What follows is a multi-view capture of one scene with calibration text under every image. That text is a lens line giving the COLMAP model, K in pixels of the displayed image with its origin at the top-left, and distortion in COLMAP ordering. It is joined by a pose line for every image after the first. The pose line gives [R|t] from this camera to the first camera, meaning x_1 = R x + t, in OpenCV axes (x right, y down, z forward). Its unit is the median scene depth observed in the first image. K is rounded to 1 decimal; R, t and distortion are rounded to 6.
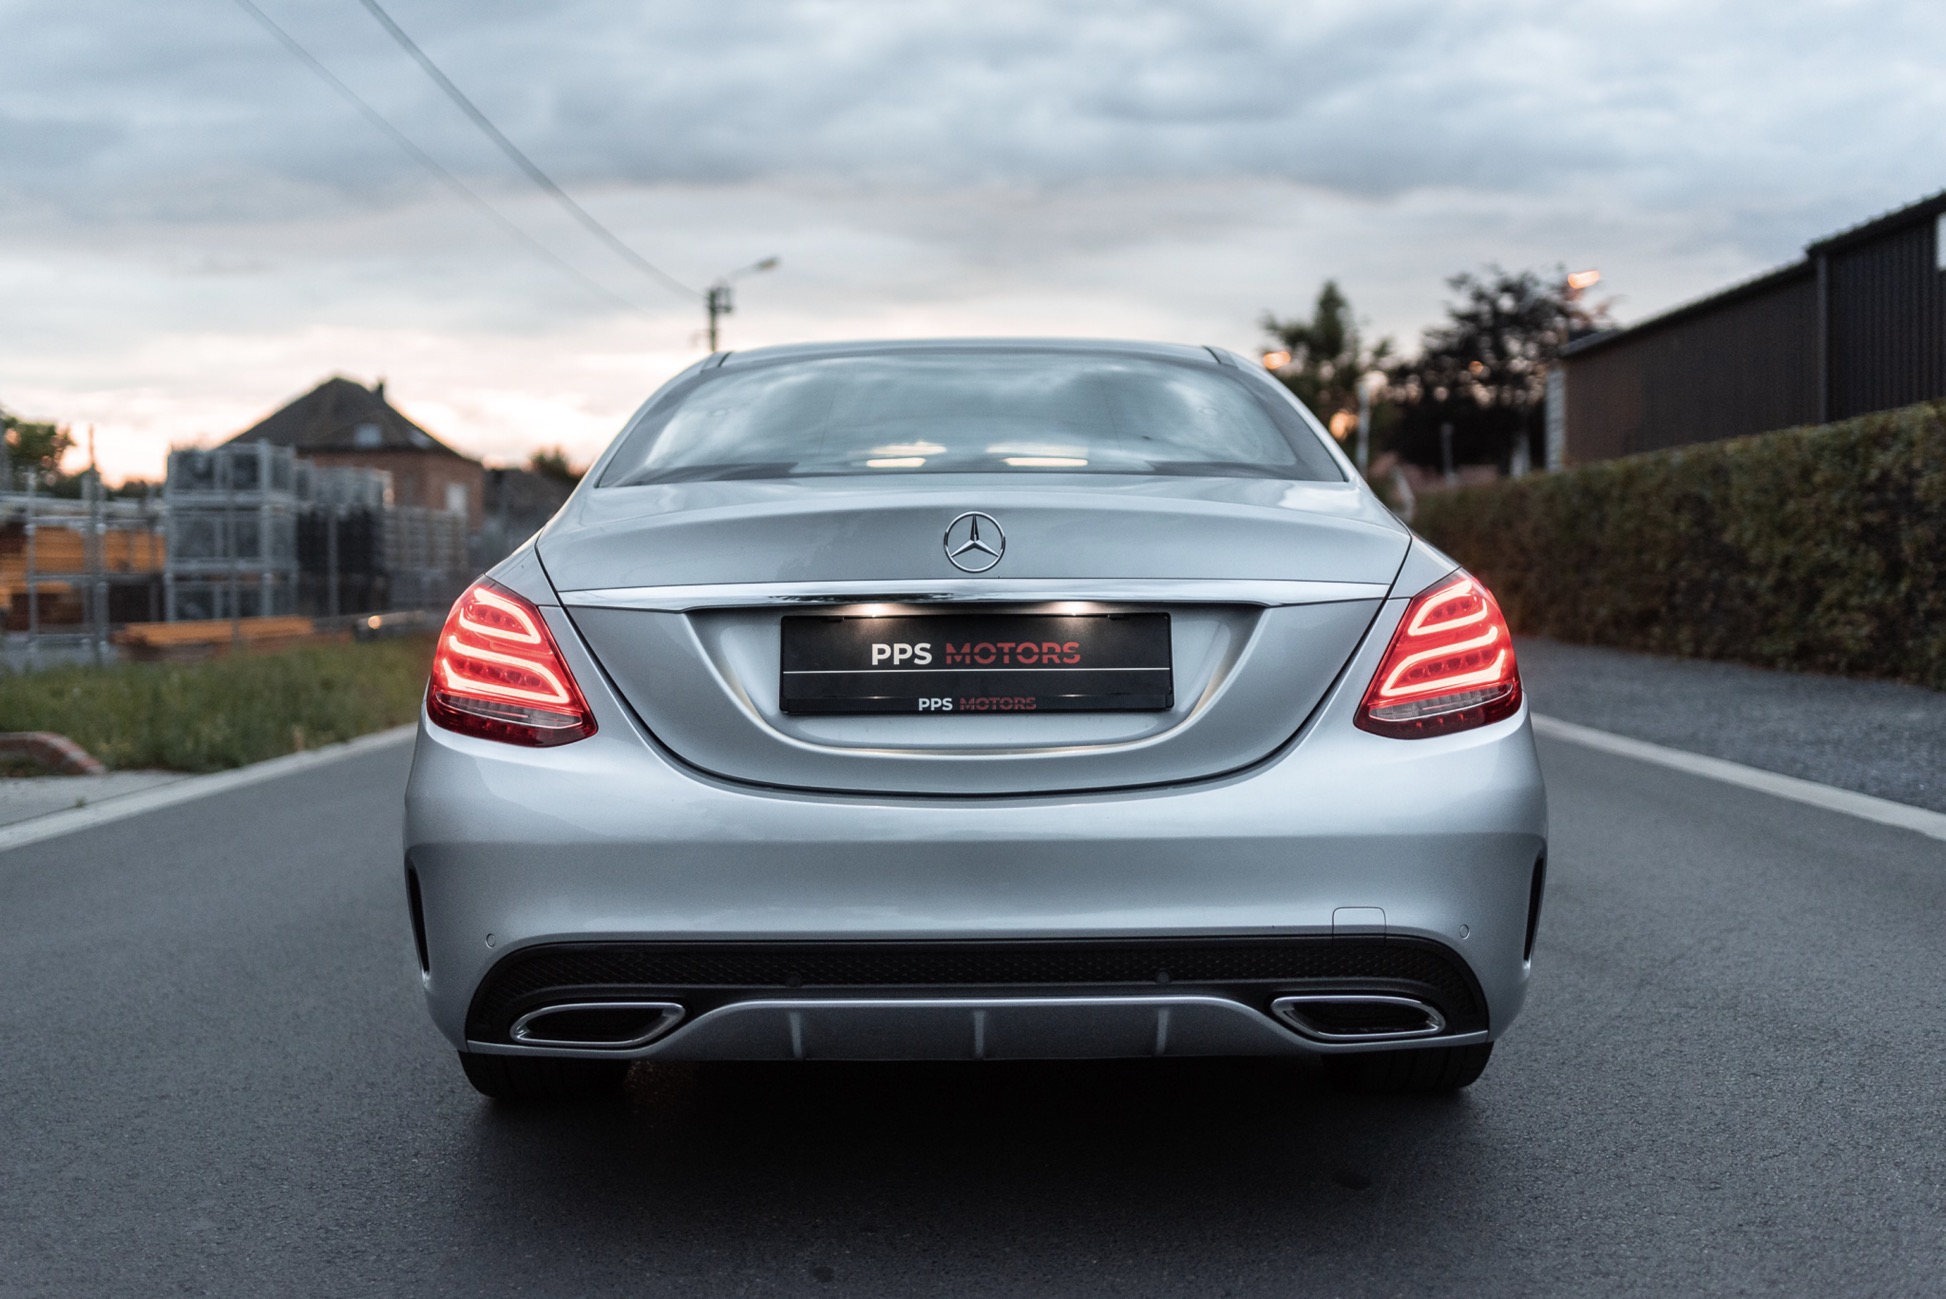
lens RADIAL K [[1979.0, 0, 984.8], [0, 1979.0, 637.2], [0, 0, 1]] dist [0.005669, 0.000000]
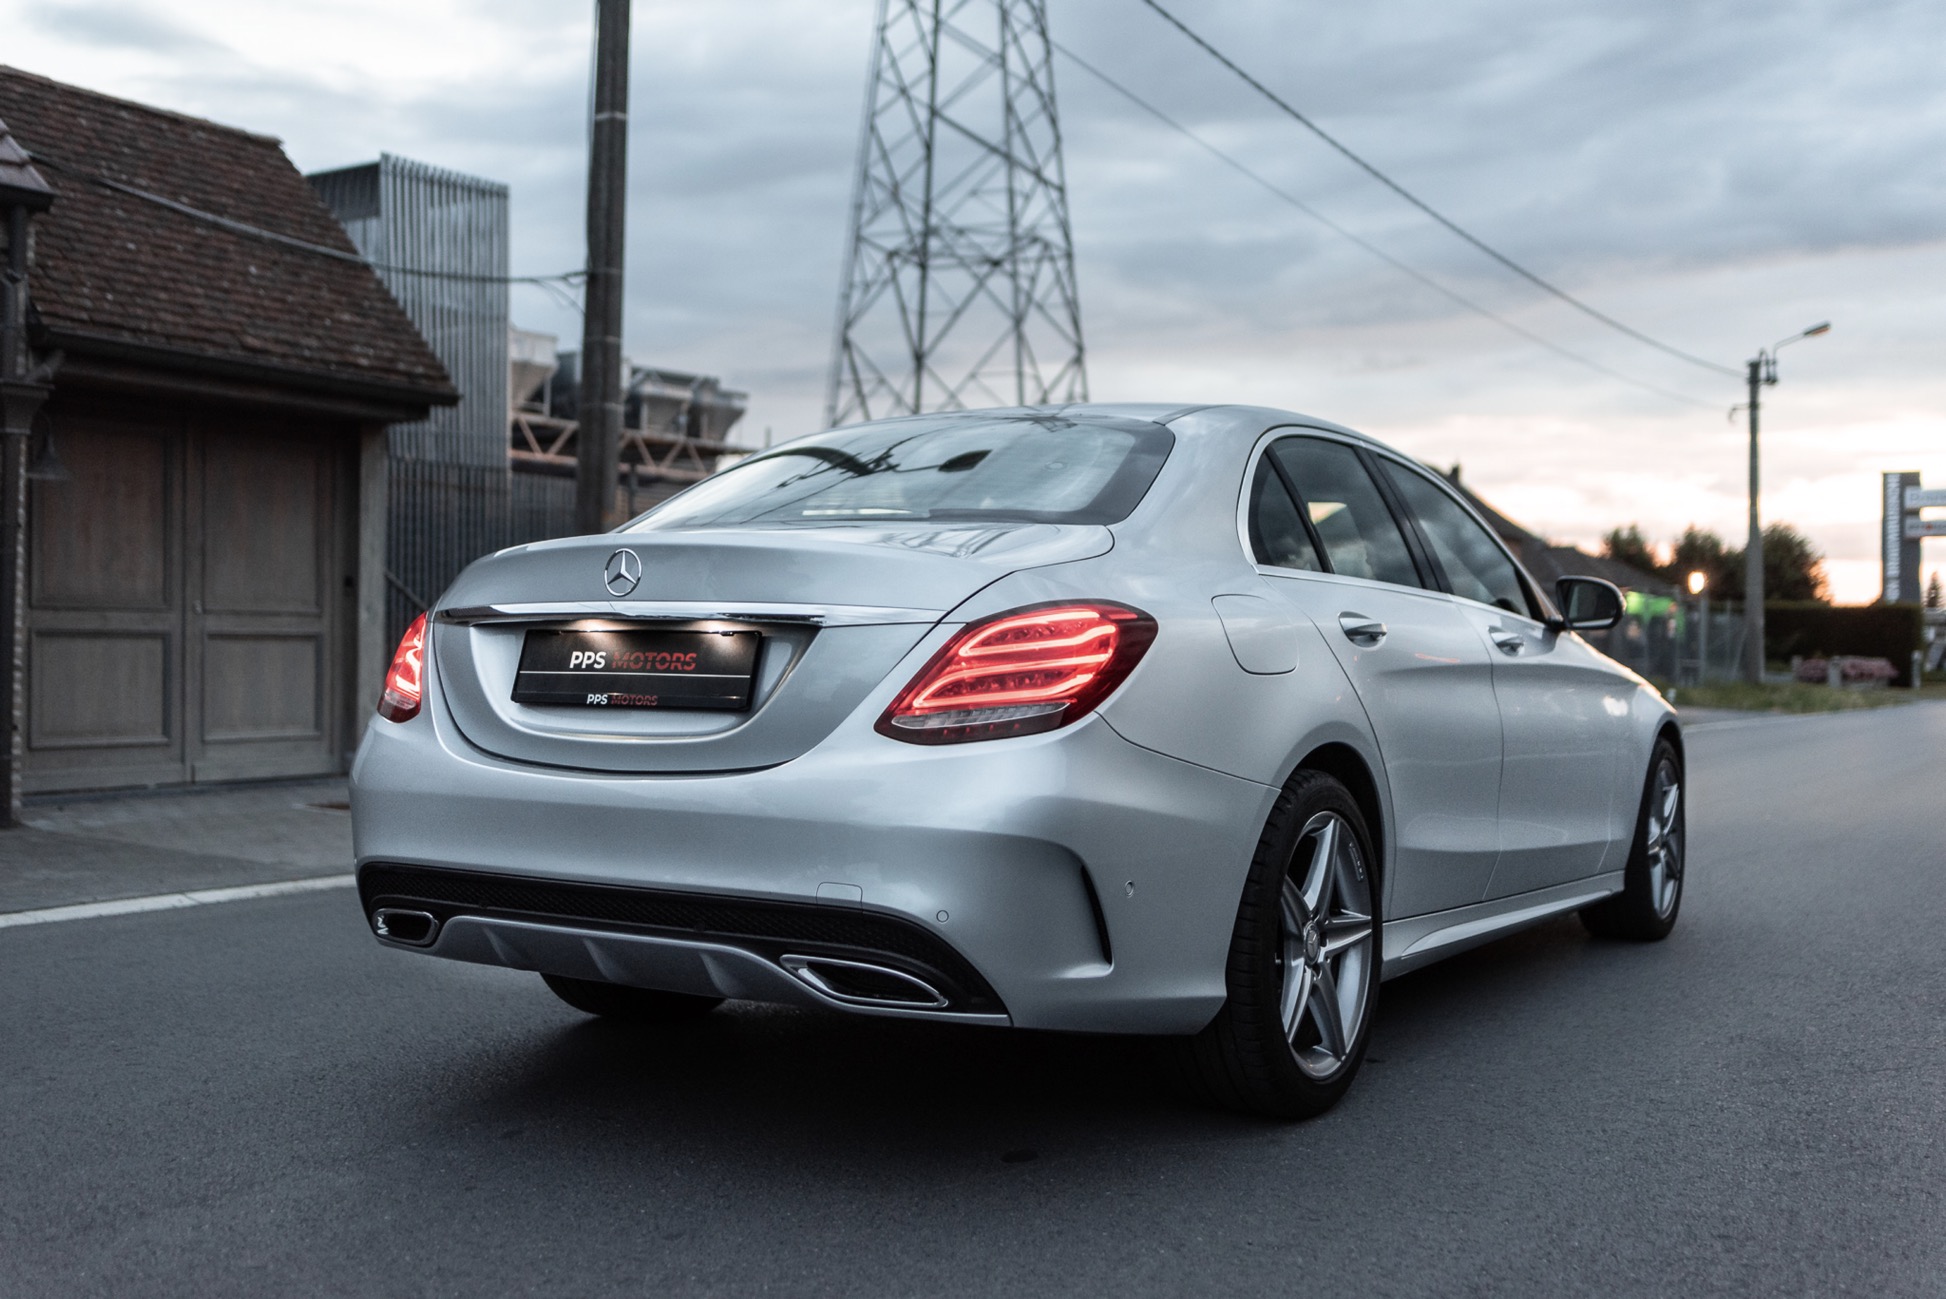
lens RADIAL K [[1979.0, 0, 1036.5], [0, 1979.0, 672.0], [0, 0, 1]] dist [0.005669, 0.000000]
pose [[0.846395, 0.021751, -0.532112, 0.750134], [-0.034574, 0.999302, -0.014146, 0.020700], [0.531433, 0.030370, 0.846556, 0.060415]]
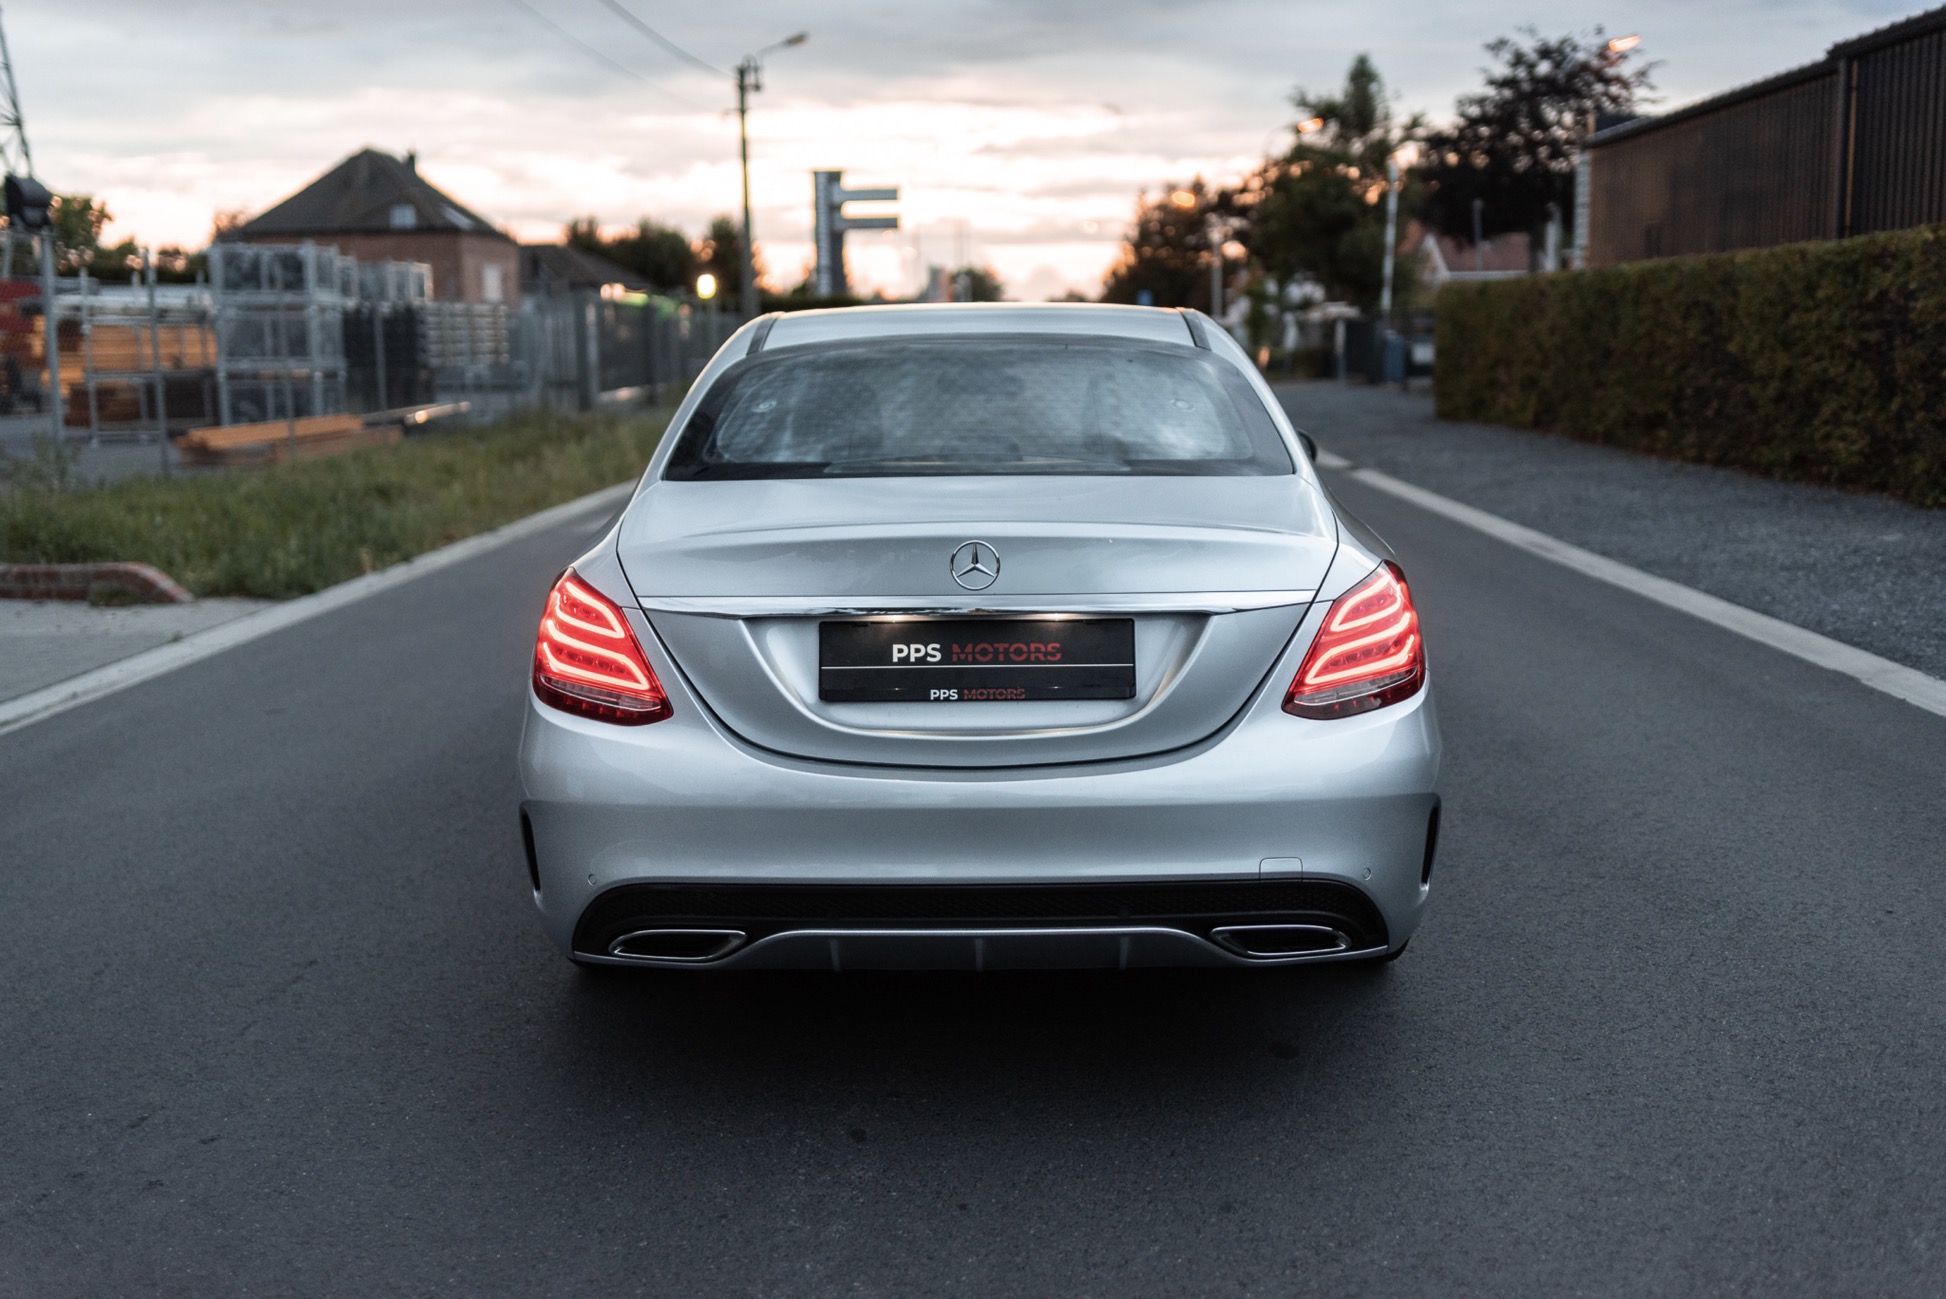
lens RADIAL K [[1979.0, 0, 987.0], [0, 1979.0, 630.0], [0, 0, 1]] dist [0.005669, 0.000000]
pose [[0.999876, 0.000782, -0.015756, 0.018211], [0.001148, 0.992516, 0.122111, -0.133180], [0.015734, -0.122114, 0.992391, -0.192166]]
